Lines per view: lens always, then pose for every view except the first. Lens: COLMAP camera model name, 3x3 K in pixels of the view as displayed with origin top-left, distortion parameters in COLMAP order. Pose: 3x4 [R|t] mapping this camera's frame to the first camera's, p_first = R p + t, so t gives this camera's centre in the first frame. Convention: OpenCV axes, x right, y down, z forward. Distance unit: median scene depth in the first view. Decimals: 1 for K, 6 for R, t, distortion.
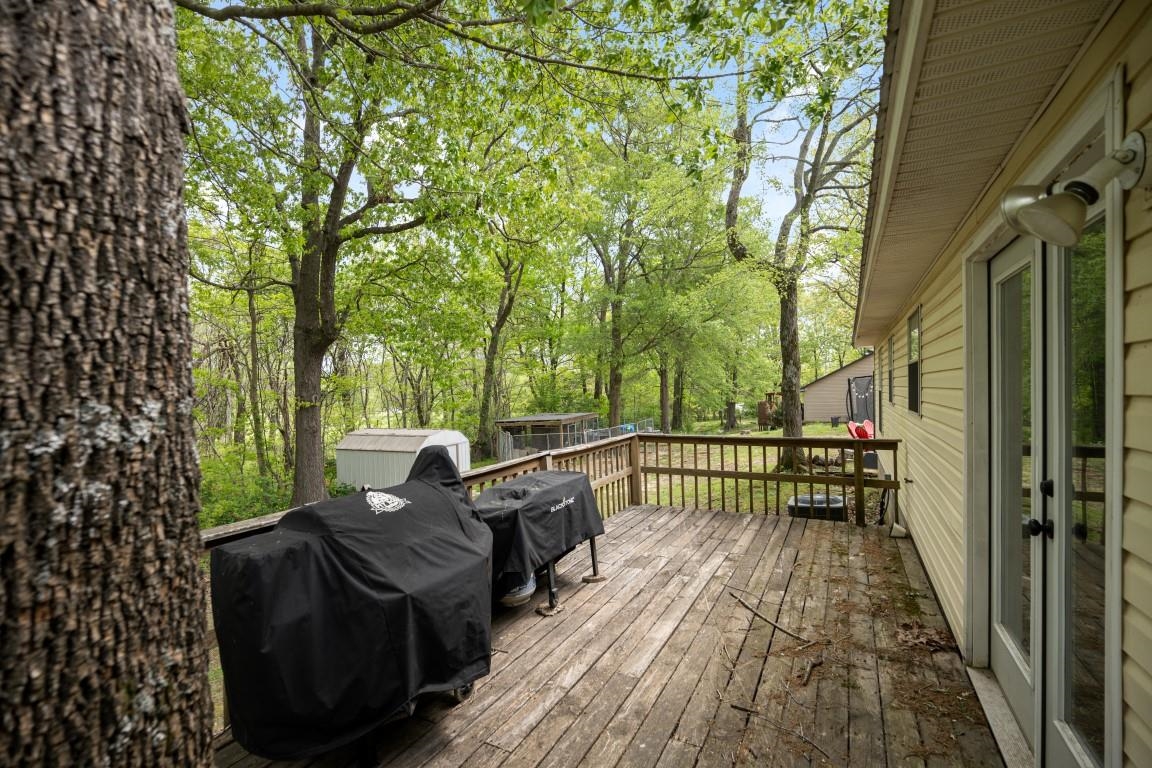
lens RADIAL K [[554.9, 0, 576.0], [0, 554.9, 384.0], [0, 0, 1]] dist [-0.013804, -0.000312]
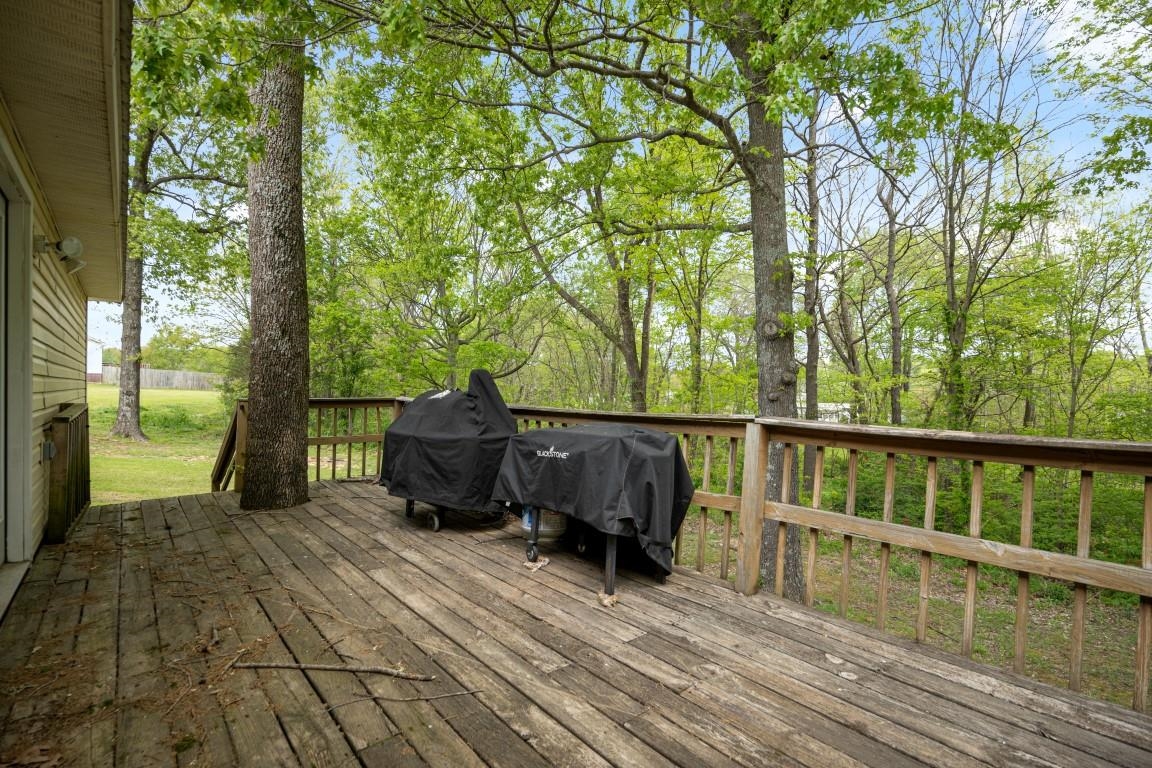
lens RADIAL K [[554.9, 0, 576.0], [0, 554.9, 384.0], [0, 0, 1]] dist [-0.013804, -0.000312]
pose [[-0.412238, 0.006206, -0.911055, 0.744706], [0.007151, 0.999968, 0.003576, 0.116376], [0.911048, -0.005041, -0.412269, 1.442877]]
